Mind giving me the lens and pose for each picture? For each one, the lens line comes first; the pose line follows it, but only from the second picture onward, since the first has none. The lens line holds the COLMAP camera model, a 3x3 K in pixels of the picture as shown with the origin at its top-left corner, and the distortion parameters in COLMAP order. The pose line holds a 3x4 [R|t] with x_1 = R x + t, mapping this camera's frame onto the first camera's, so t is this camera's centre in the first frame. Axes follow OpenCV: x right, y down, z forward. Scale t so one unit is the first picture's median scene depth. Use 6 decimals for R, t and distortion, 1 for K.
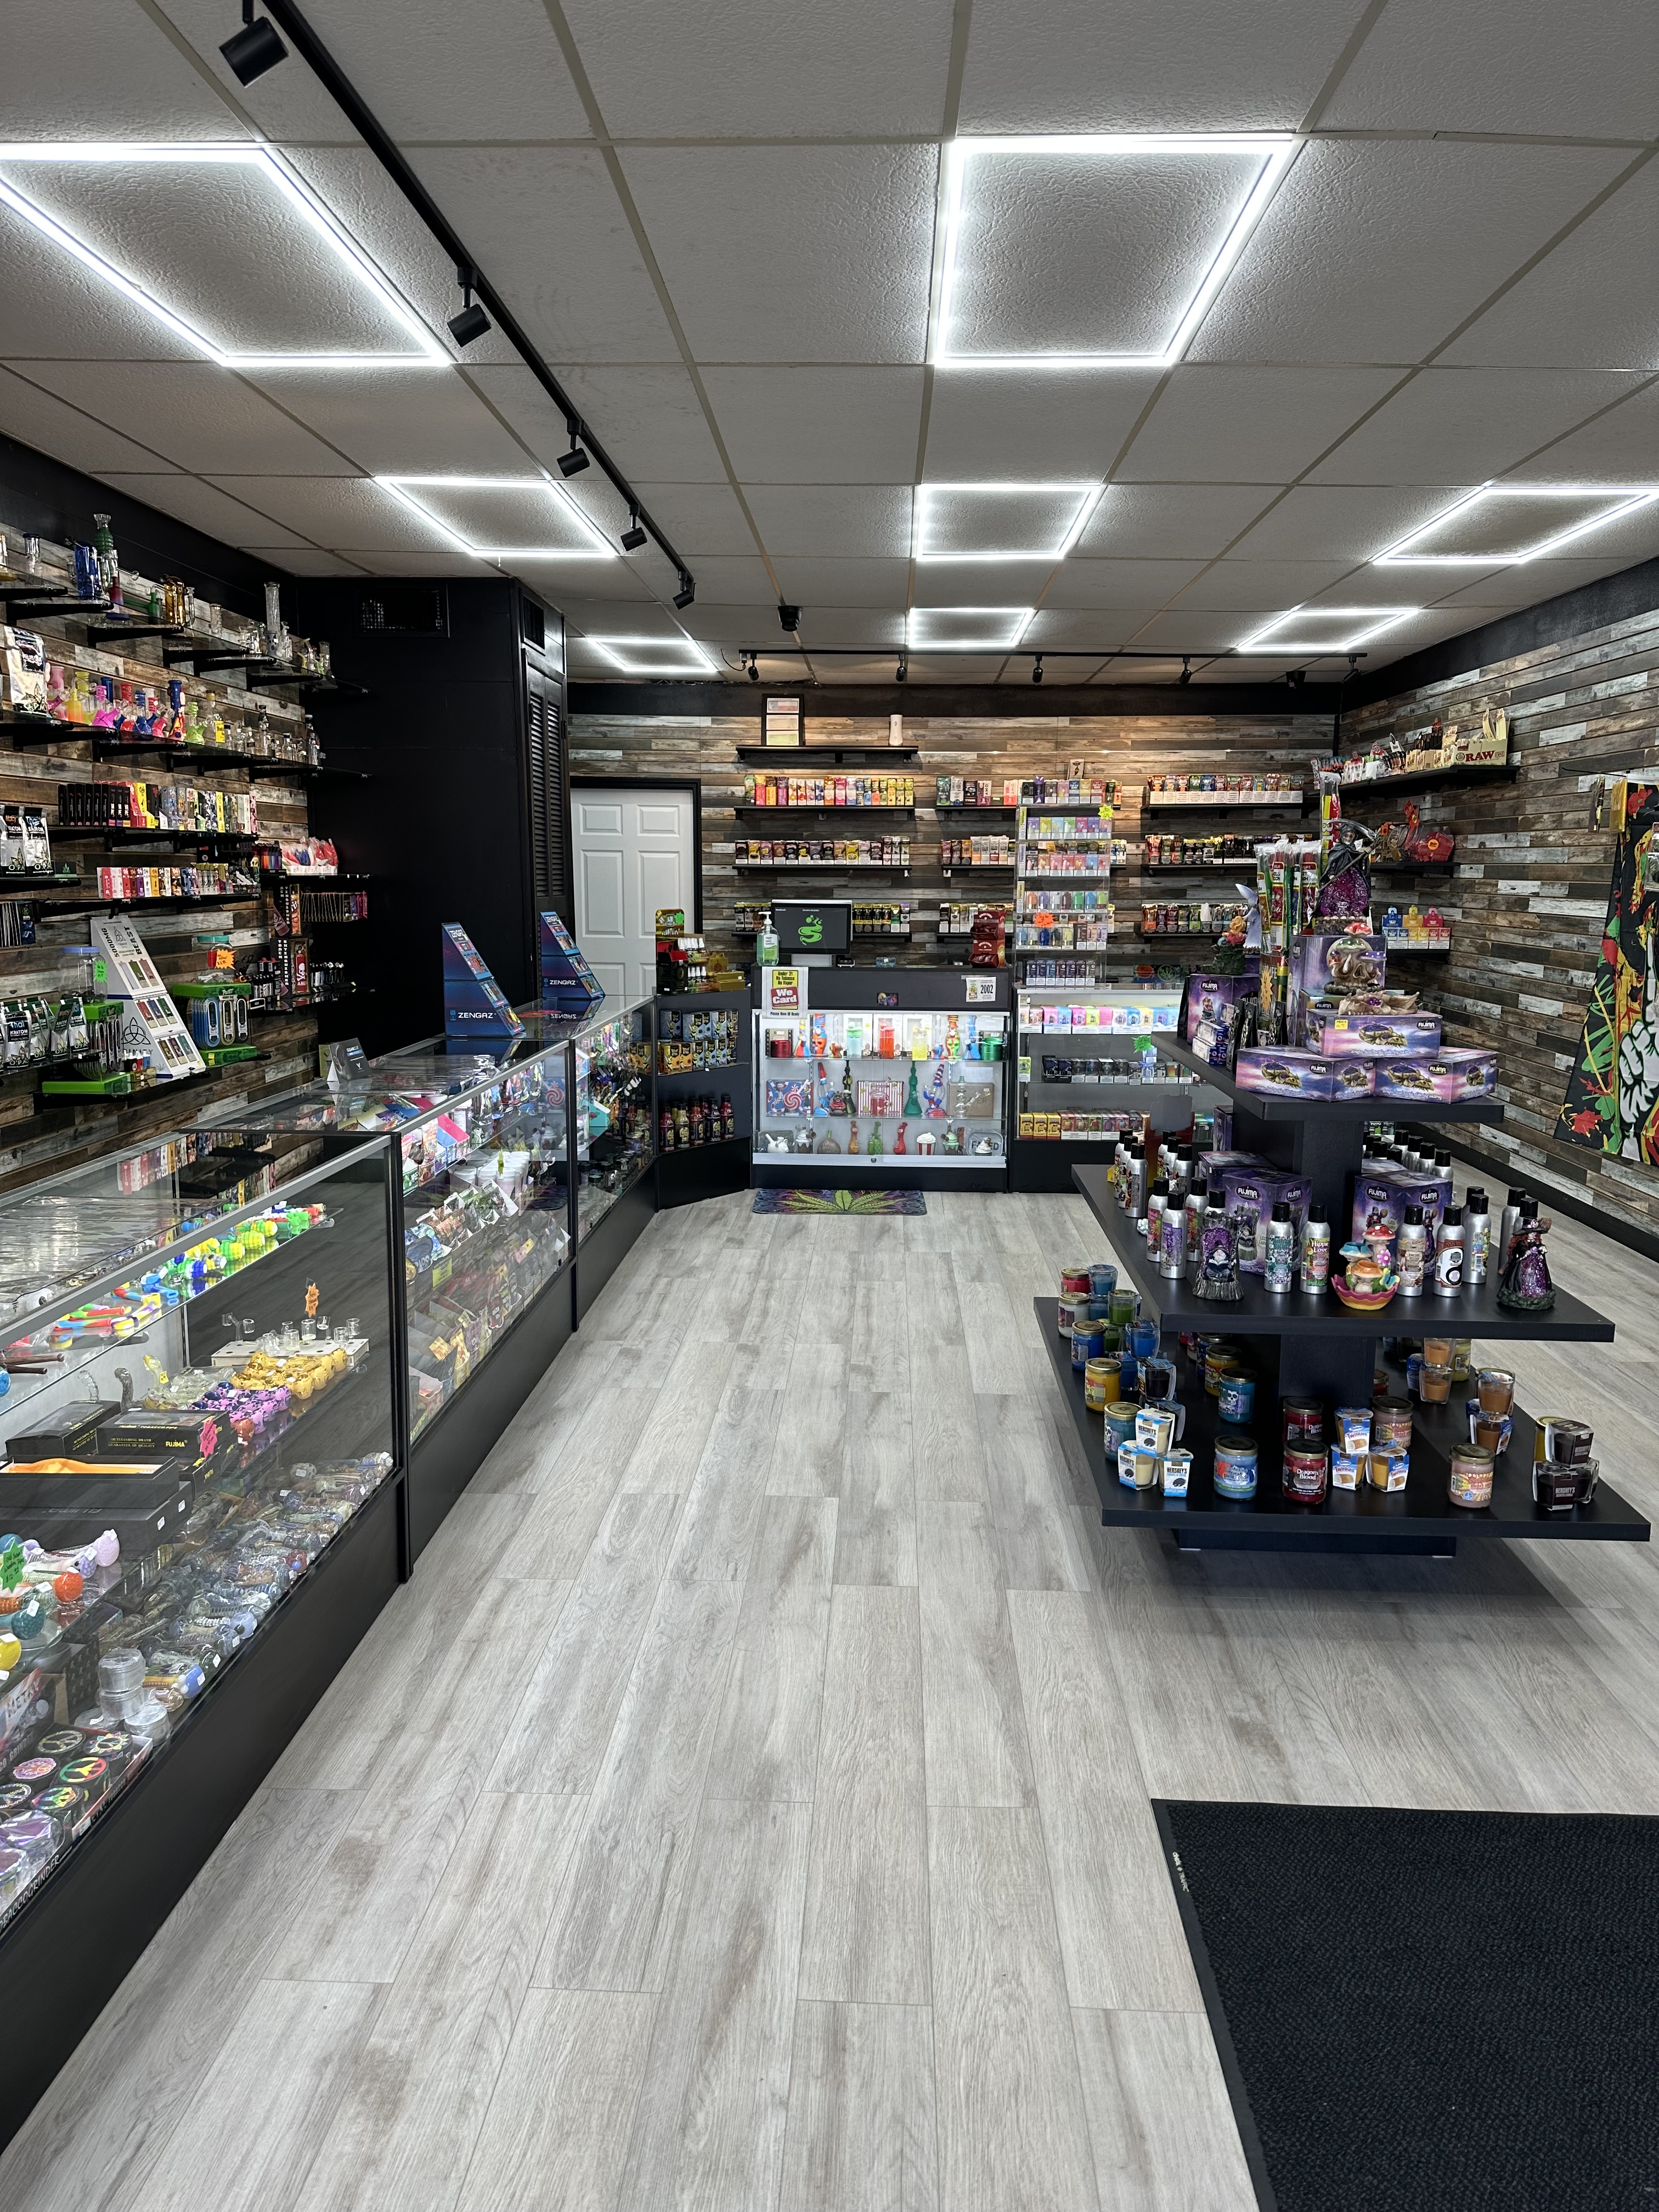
lens RADIAL K [[1561.4, 0, 810.2], [0, 1561.4, 1143.7], [0, 0, 1]] dist [0.060477, -0.074266]
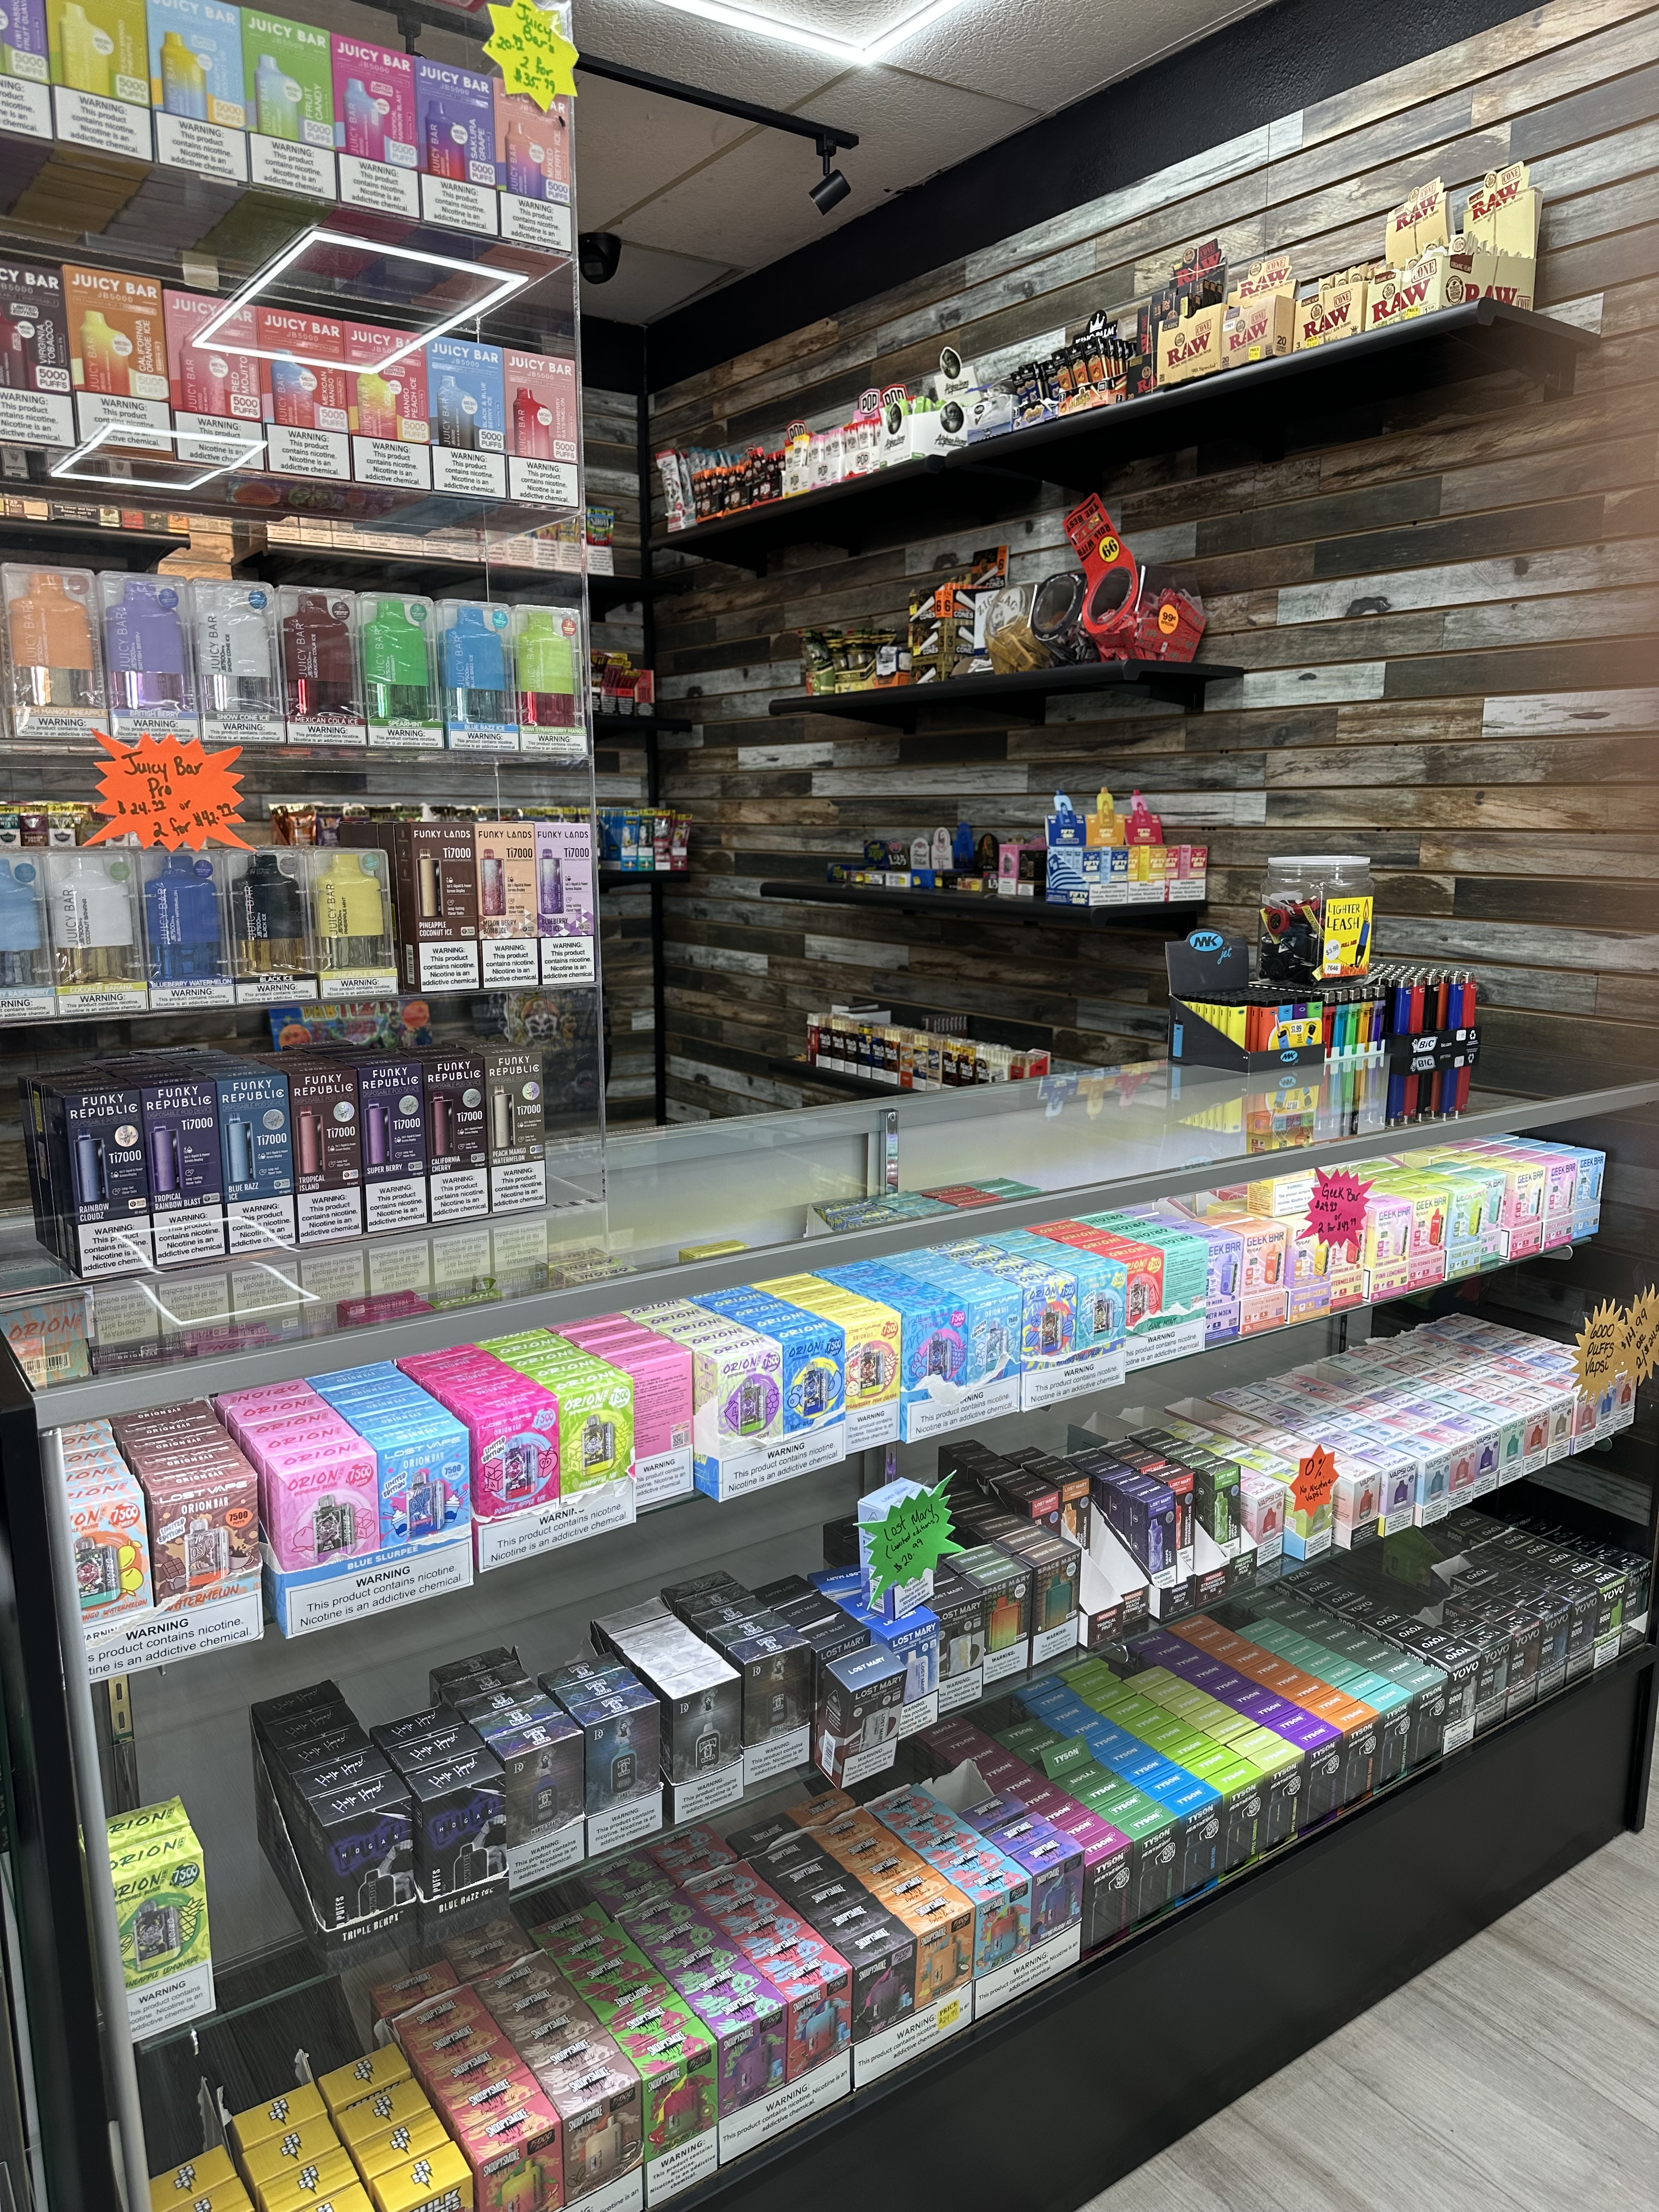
lens RADIAL K [[1561.4, 0, 818.4], [0, 1561.4, 1088.9], [0, 0, 1]] dist [0.060477, -0.074266]
pose [[0.794499, -0.108798, 0.597440, 0.164637], [0.108794, 0.993404, 0.036228, -0.174108], [-0.597440, 0.036215, 0.801095, 1.286588]]
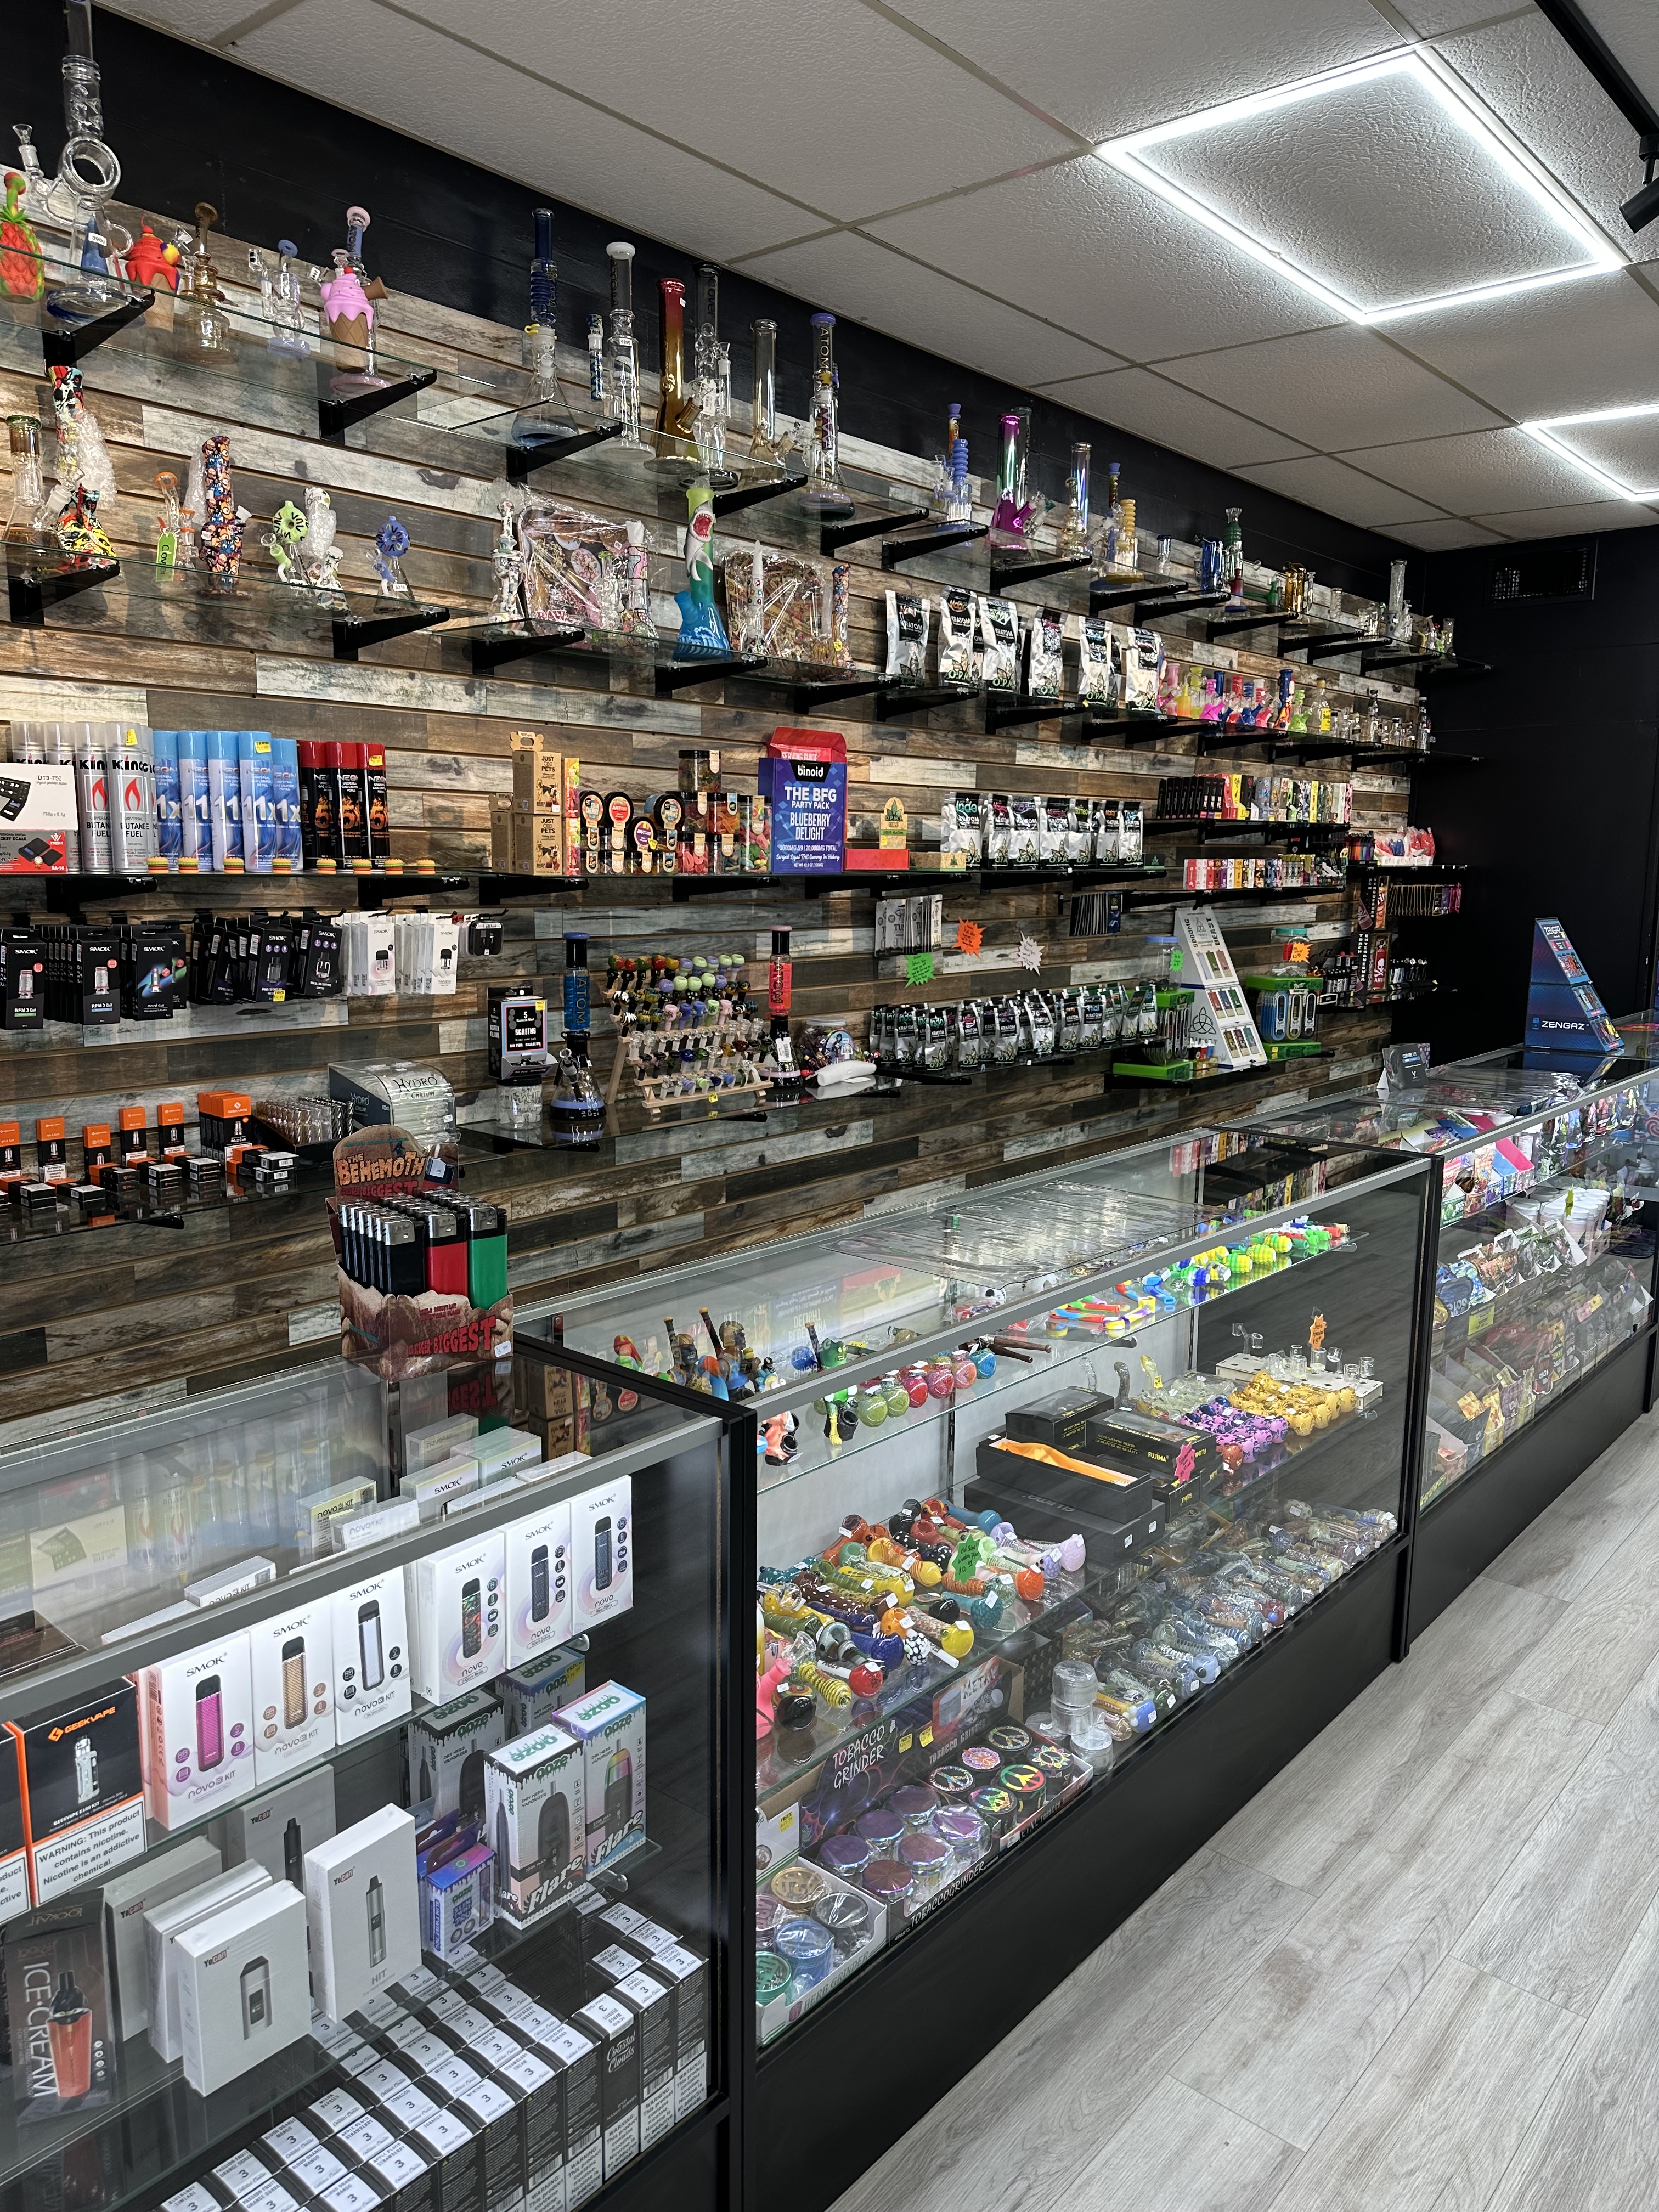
lens RADIAL K [[1561.4, 0, 843.3], [0, 1561.4, 1122.7], [0, 0, 1]] dist [0.060477, -0.074266]
pose [[0.794599, 0.100596, -0.598743, -0.003596], [-0.106691, 0.993968, 0.025407, -0.007932], [0.597687, 0.043692, 0.800538, 0.066297]]
